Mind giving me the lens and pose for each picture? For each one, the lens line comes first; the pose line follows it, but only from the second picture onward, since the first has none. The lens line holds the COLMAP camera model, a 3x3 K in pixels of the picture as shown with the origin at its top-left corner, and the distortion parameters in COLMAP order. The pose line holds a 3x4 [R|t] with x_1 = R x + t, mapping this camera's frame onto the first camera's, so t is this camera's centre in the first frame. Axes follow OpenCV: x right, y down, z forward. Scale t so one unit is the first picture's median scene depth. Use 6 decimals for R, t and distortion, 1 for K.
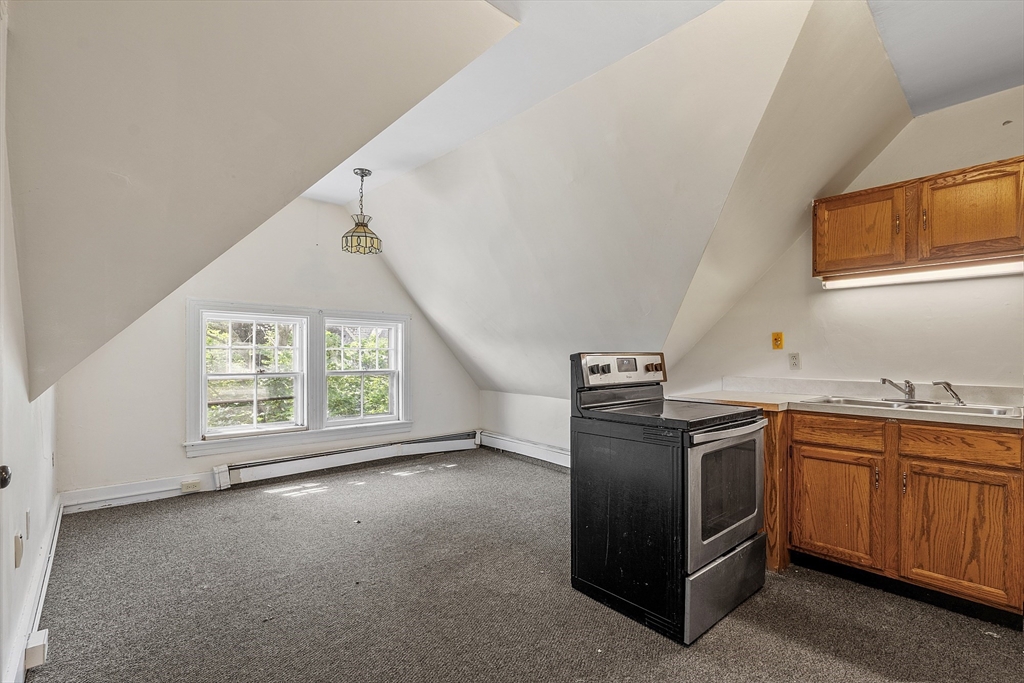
lens RADIAL K [[465.2, 0, 513.6], [0, 465.2, 363.0], [0, 0, 1]] dist [-0.001013, -0.000363]
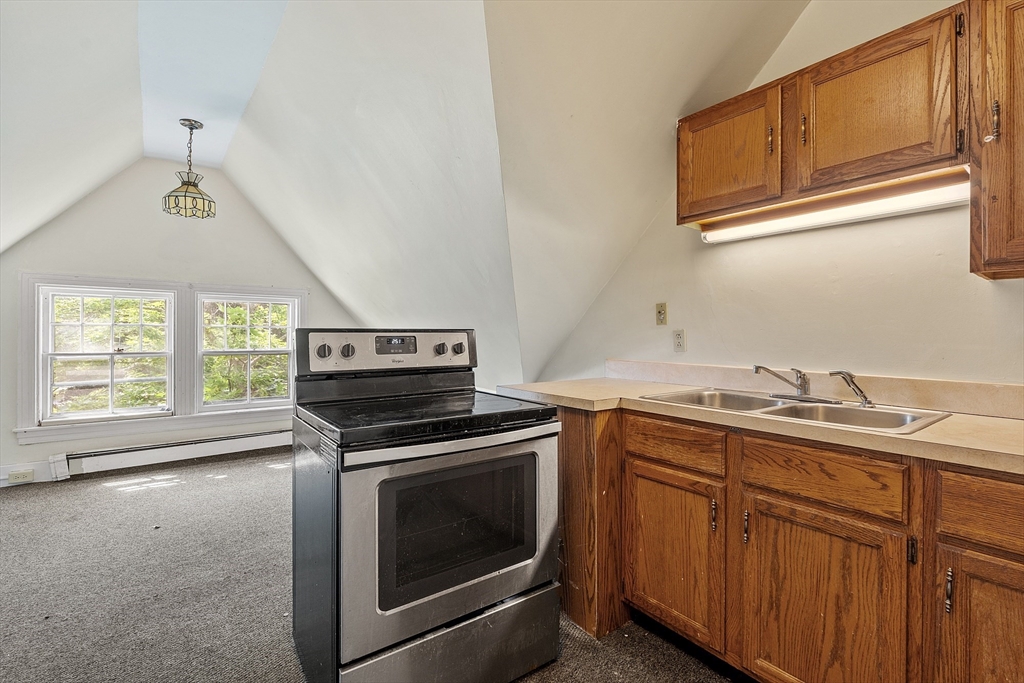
lens RADIAL K [[456.9, 0, 517.5], [0, 456.9, 342.5], [0, 0, 1]] dist [-0.002680, -0.000071]
pose [[0.994944, 0.002131, -0.100408, 0.523864], [-0.002166, 0.999998, -0.000241, -0.000563], [0.100407, 0.000458, 0.994946, 0.294133]]
